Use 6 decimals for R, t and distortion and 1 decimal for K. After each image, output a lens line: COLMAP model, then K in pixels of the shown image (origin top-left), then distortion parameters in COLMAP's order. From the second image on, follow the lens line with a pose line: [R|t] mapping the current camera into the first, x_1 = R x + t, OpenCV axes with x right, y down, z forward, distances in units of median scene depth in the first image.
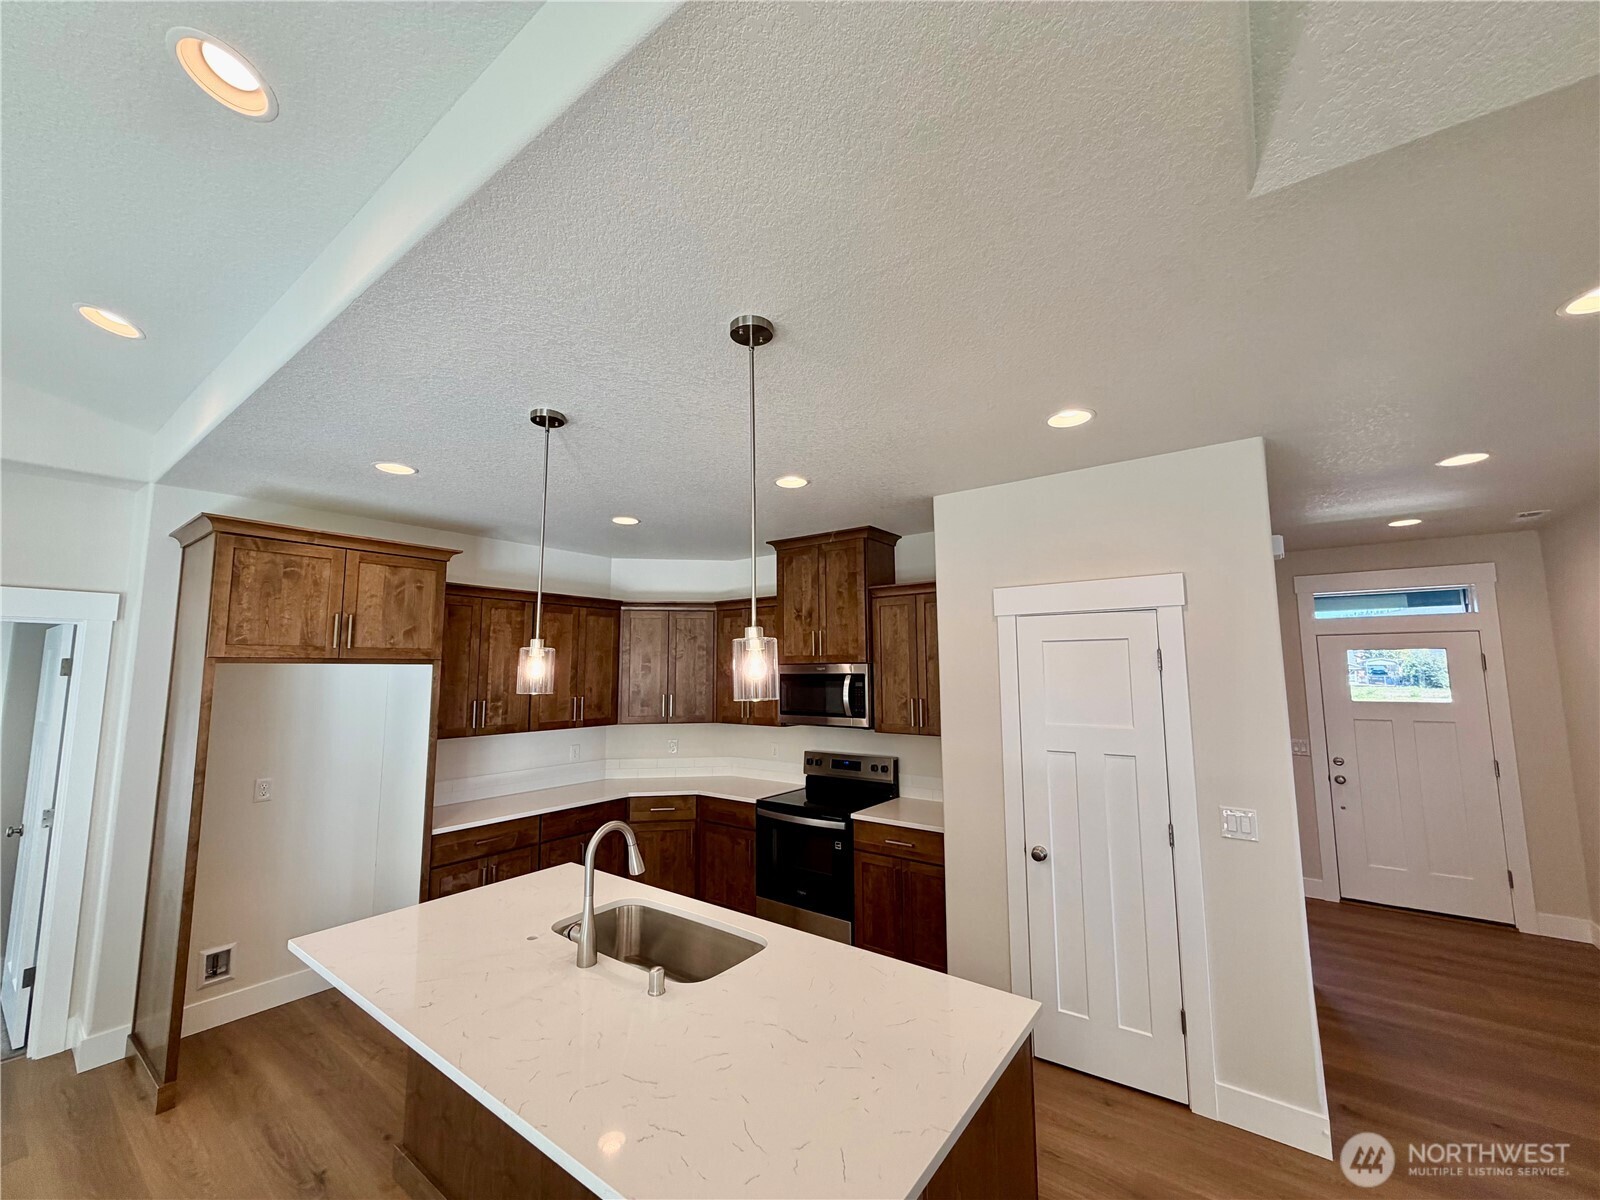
lens RADIAL K [[636.9, 0, 797.1], [0, 636.9, 602.9], [0, 0, 1]] dist [-0.000281, -0.000564]
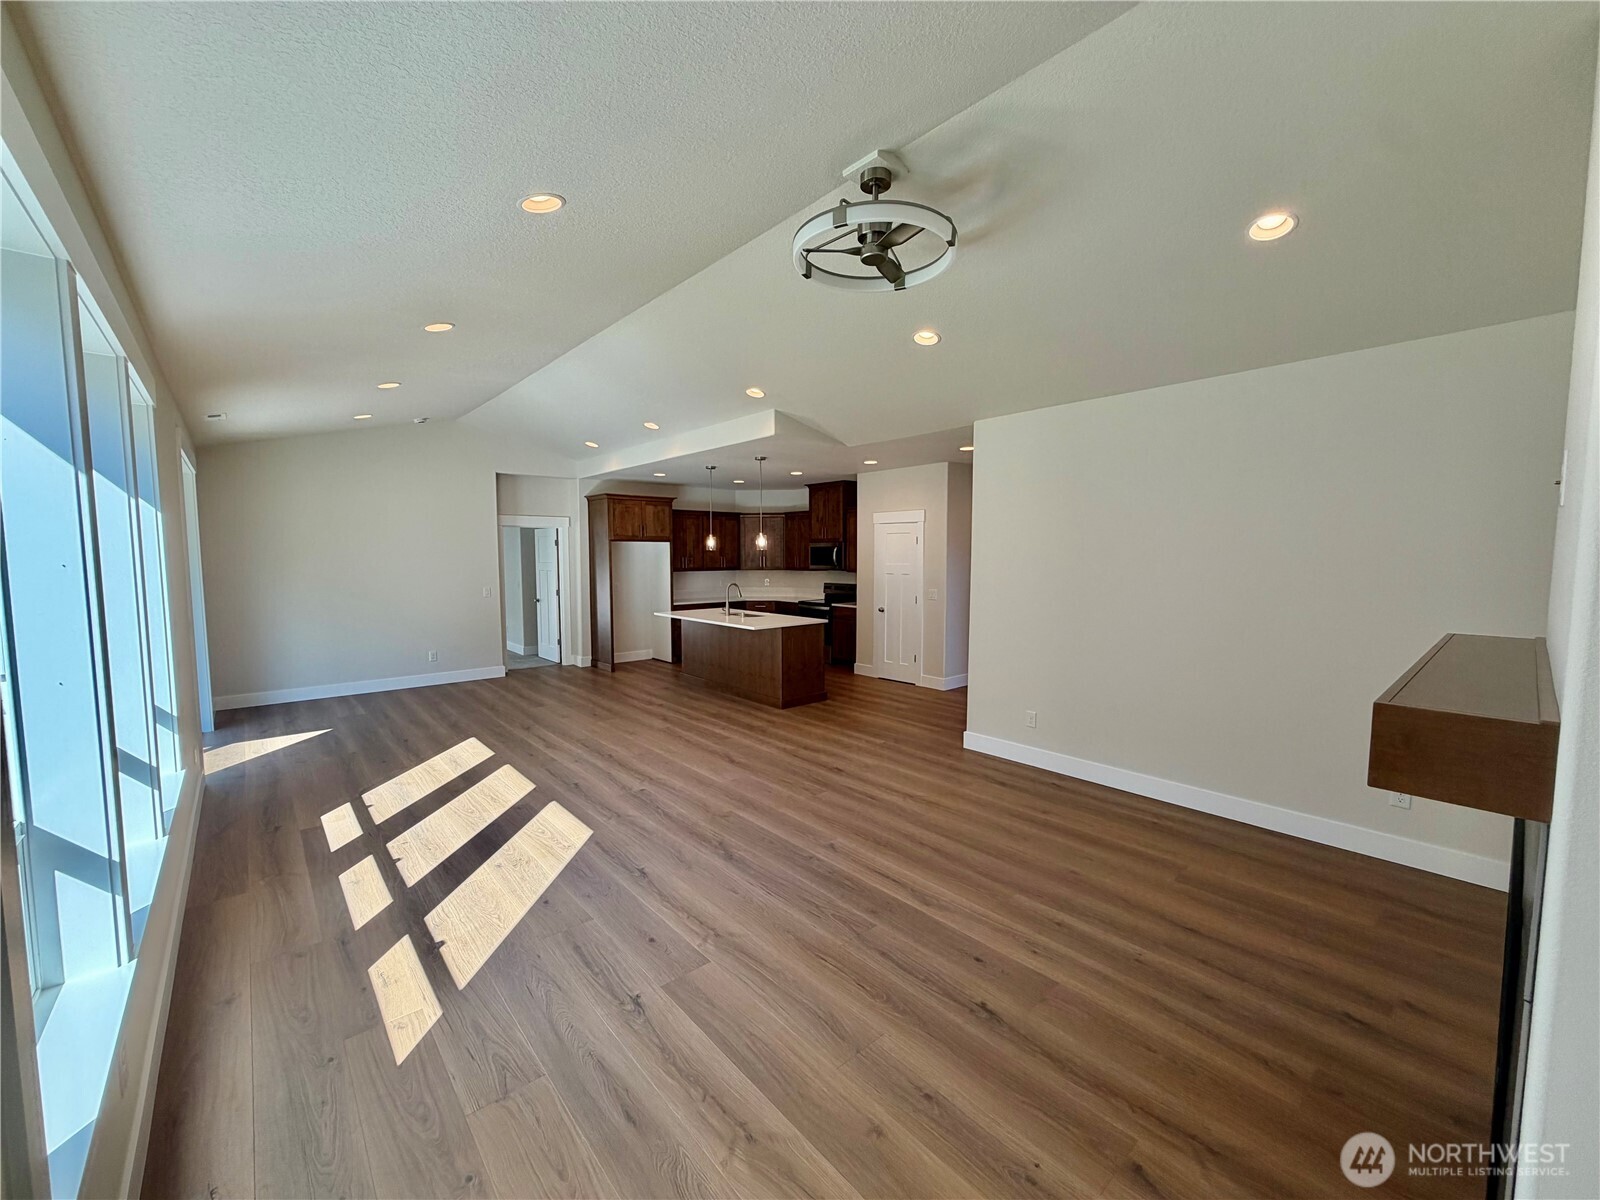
lens RADIAL K [[636.9, 0, 797.1], [0, 636.9, 602.9], [0, 0, 1]] dist [-0.000281, -0.000564]
pose [[0.977647, 0.020045, -0.209297, 0.437061], [0.018829, 0.983099, 0.182106, -0.110648], [0.209410, -0.181977, 0.960746, -1.285096]]
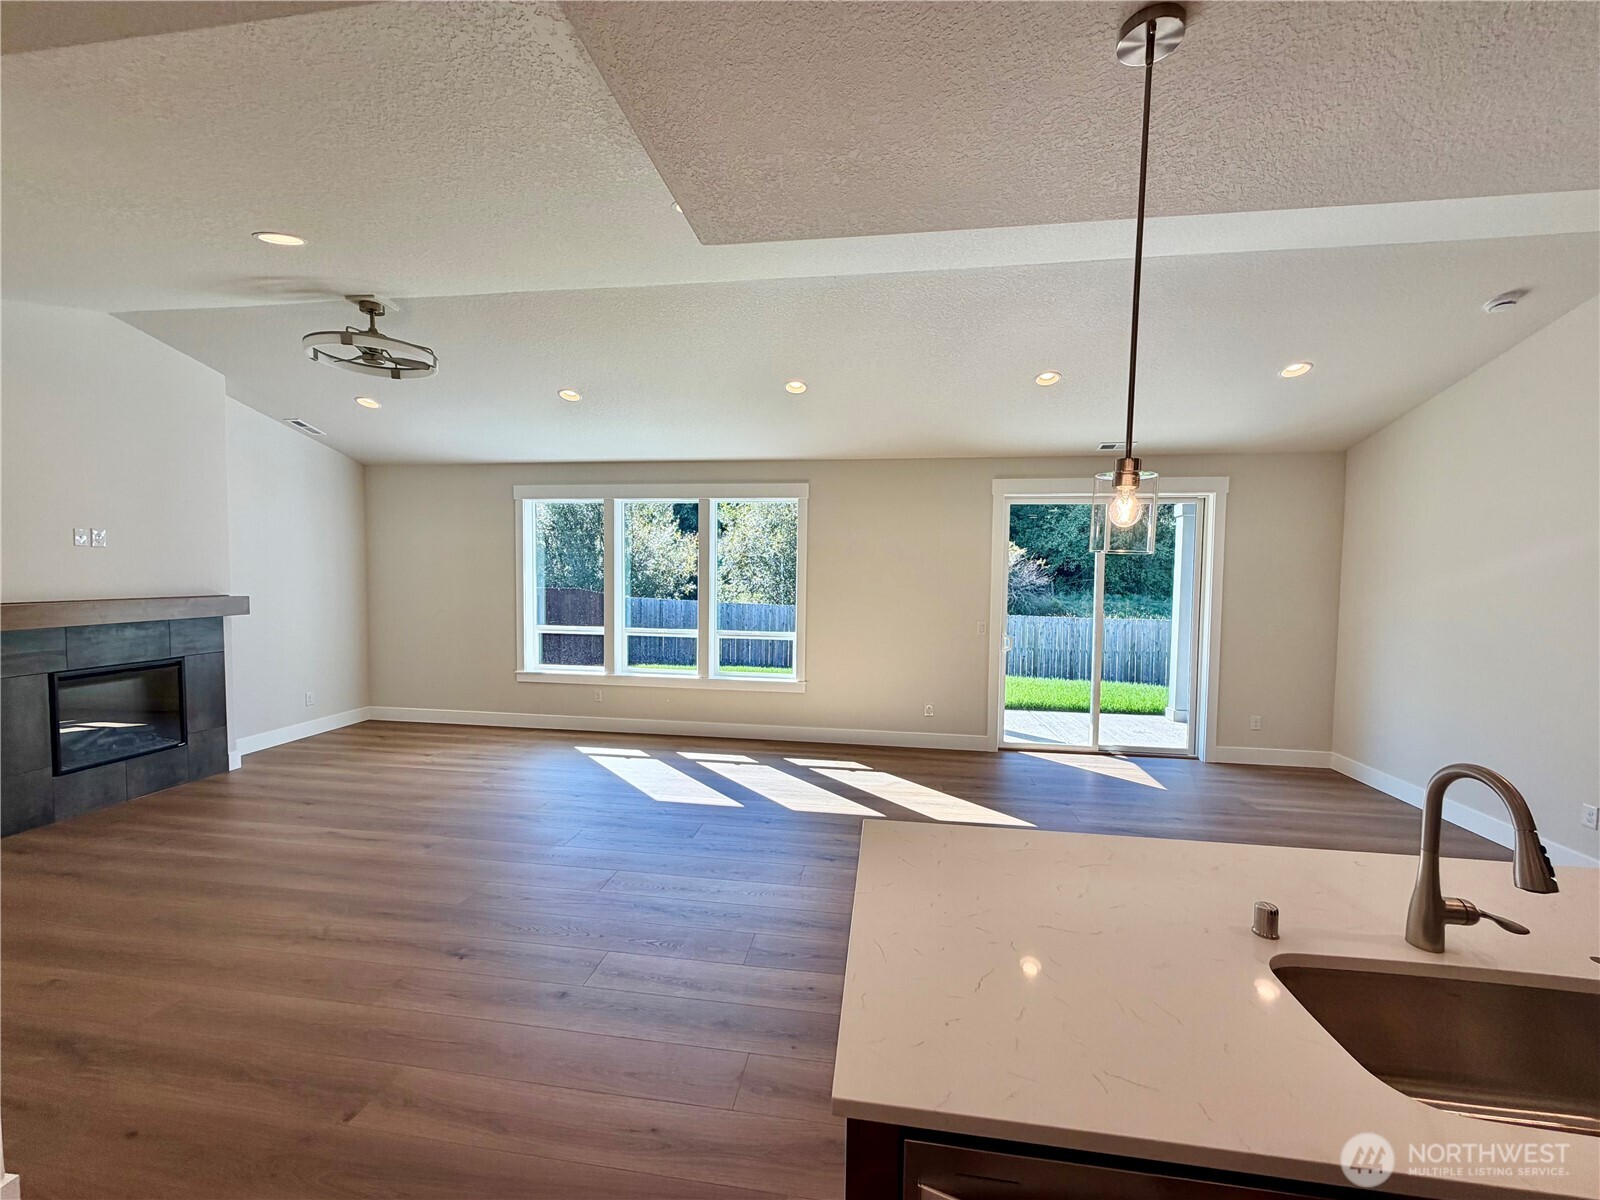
lens RADIAL K [[636.9, 0, 797.1], [0, 636.9, 602.9], [0, 0, 1]] dist [-0.000281, -0.000564]
pose [[-0.879089, 0.017145, -0.476349, 0.268289], [0.043246, 0.998100, -0.043885, 0.094253], [0.474692, -0.059179, -0.878160, 0.602086]]
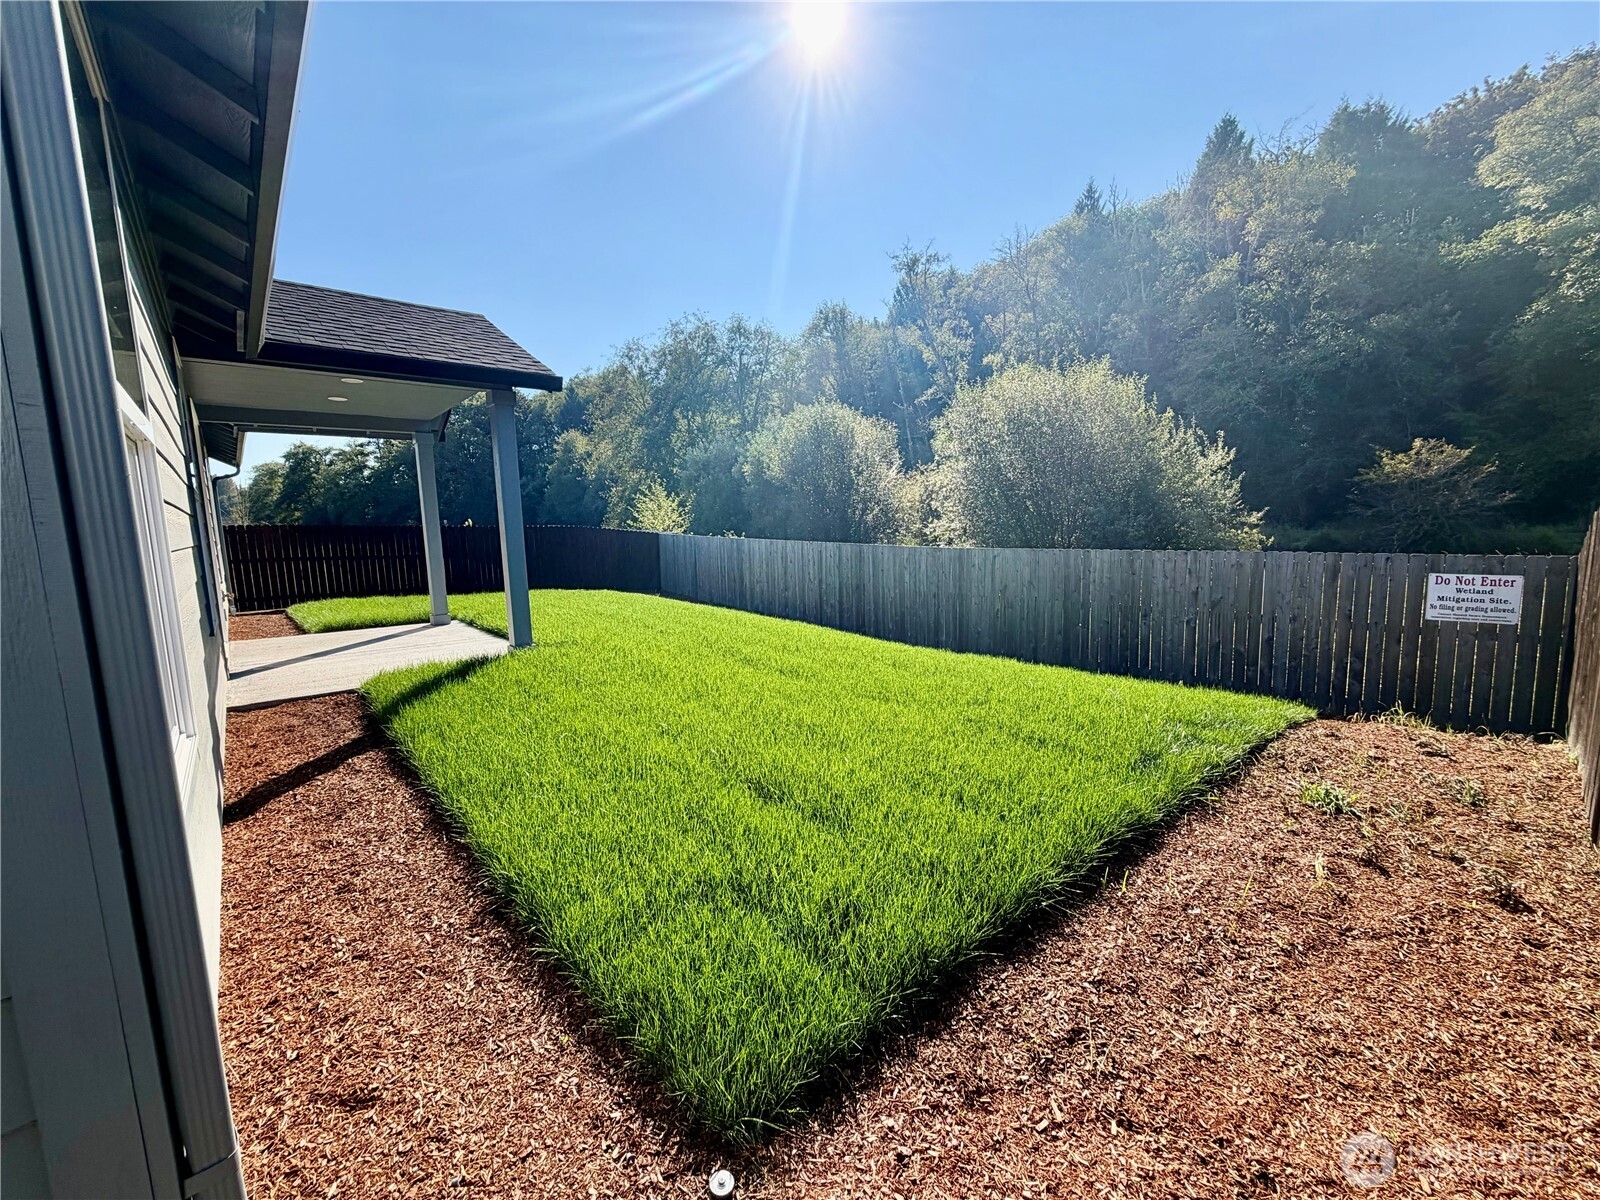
lens RADIAL K [[636.9, 0, 797.1], [0, 636.9, 602.9], [0, 0, 1]] dist [-0.000281, -0.000564]
pose [[-0.979506, 0.006054, 0.201325, -2.733014], [0.011028, 0.999661, 0.023591, 0.247868], [-0.201114, 0.025328, -0.979240, 0.894764]]
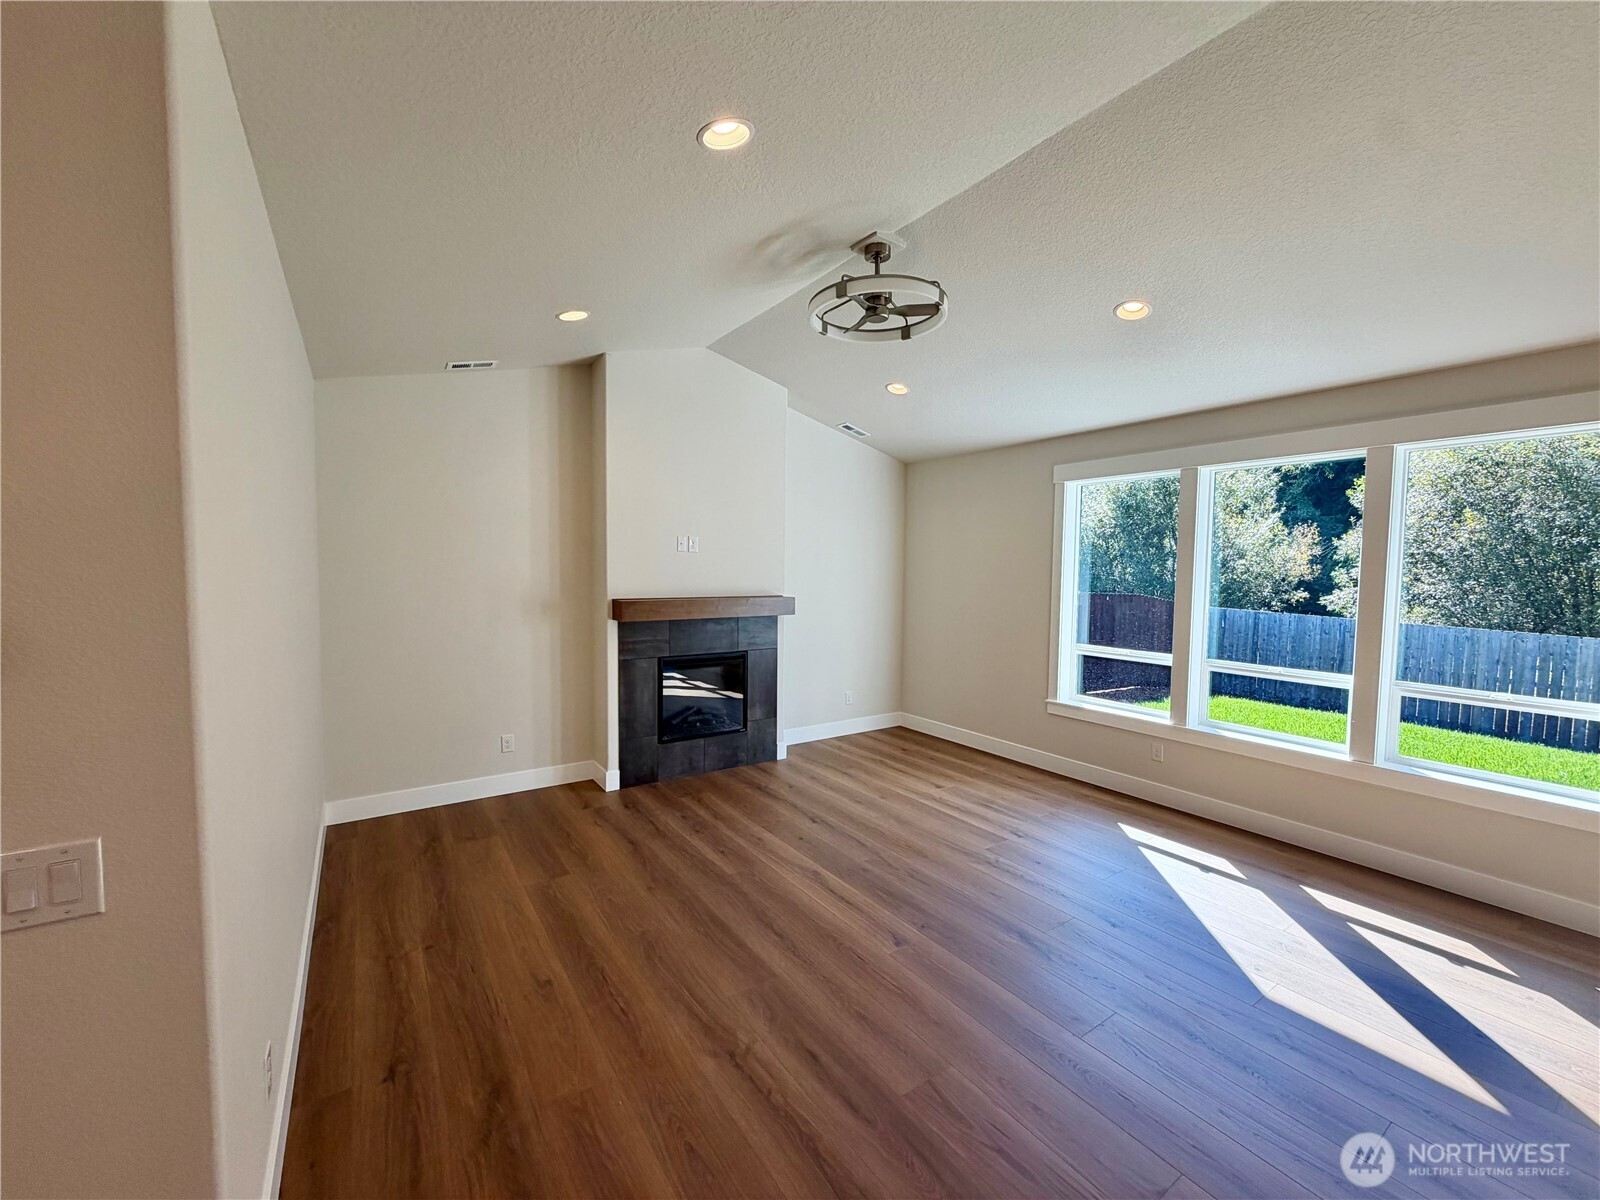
lens RADIAL K [[636.9, 0, 797.1], [0, 636.9, 602.9], [0, 0, 1]] dist [-0.000281, -0.000564]
pose [[-0.945646, -0.024381, 0.324282, 0.193672], [-0.042259, 0.997943, -0.048201, 0.054123], [-0.322440, -0.059285, -0.944732, 0.223439]]
